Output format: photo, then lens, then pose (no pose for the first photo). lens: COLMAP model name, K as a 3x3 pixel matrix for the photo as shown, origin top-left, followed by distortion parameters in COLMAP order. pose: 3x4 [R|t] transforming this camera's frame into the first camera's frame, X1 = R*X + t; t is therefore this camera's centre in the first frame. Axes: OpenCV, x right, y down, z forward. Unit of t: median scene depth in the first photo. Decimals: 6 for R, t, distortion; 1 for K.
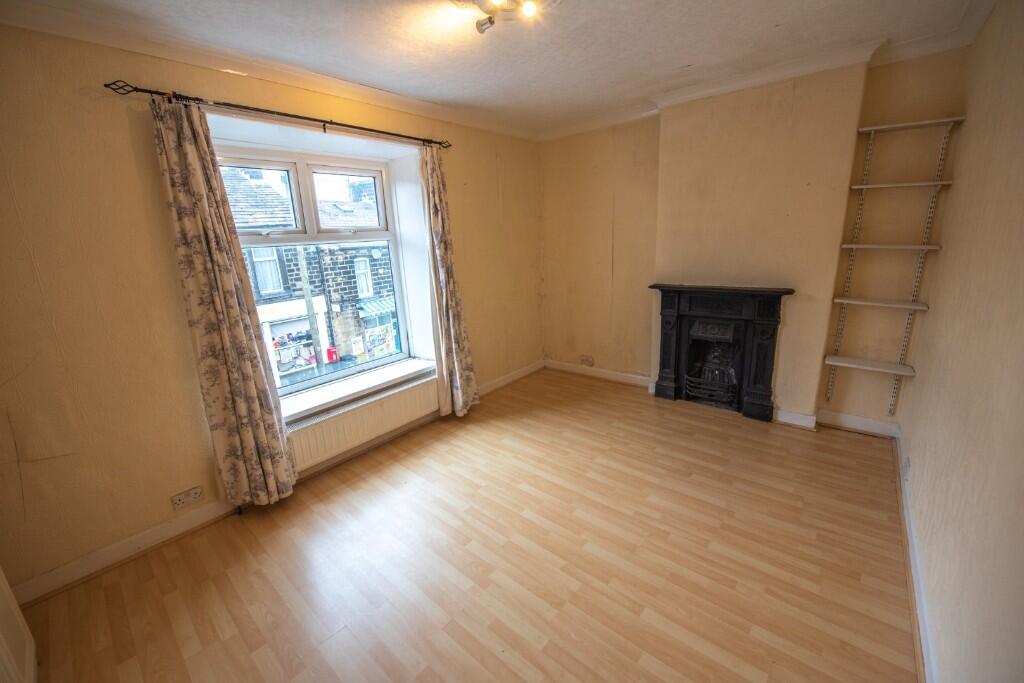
lens RADIAL K [[409.2, 0, 512.0], [0, 409.2, 341.5], [0, 0, 1]] dist [-0.019178, -0.000856]
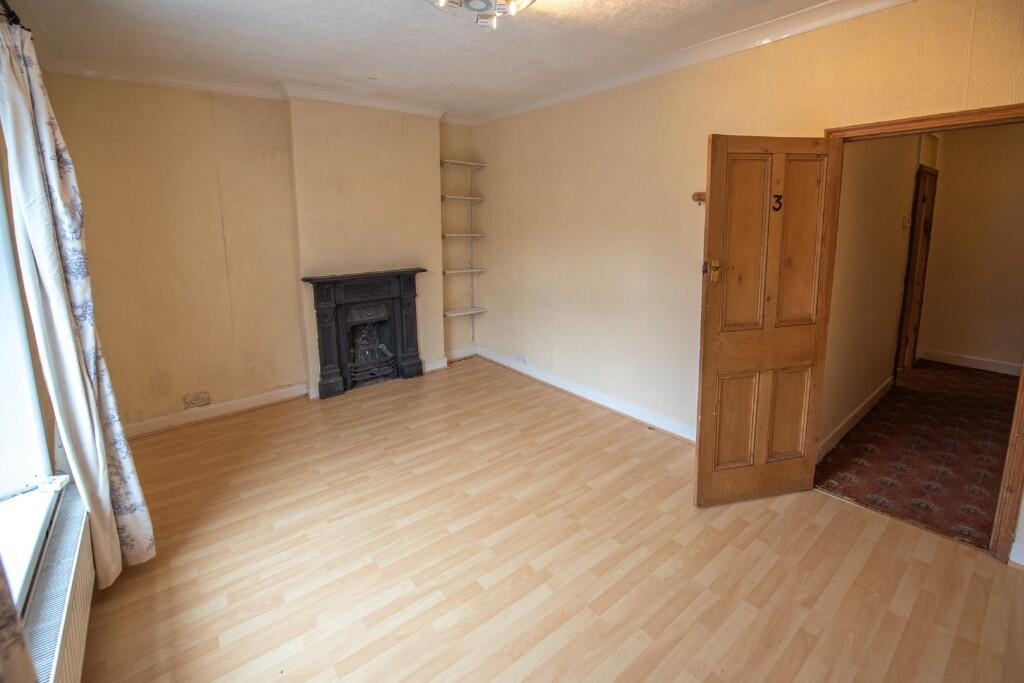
lens RADIAL K [[427.7, 0, 509.7], [0, 427.7, 284.2], [0, 0, 1]] dist [-0.002468, -0.000635]
pose [[0.198973, -0.101799, 0.974703, -0.573630], [0.243807, 0.968462, 0.051377, -0.074224], [-0.949193, 0.227416, 0.217517, 0.417545]]
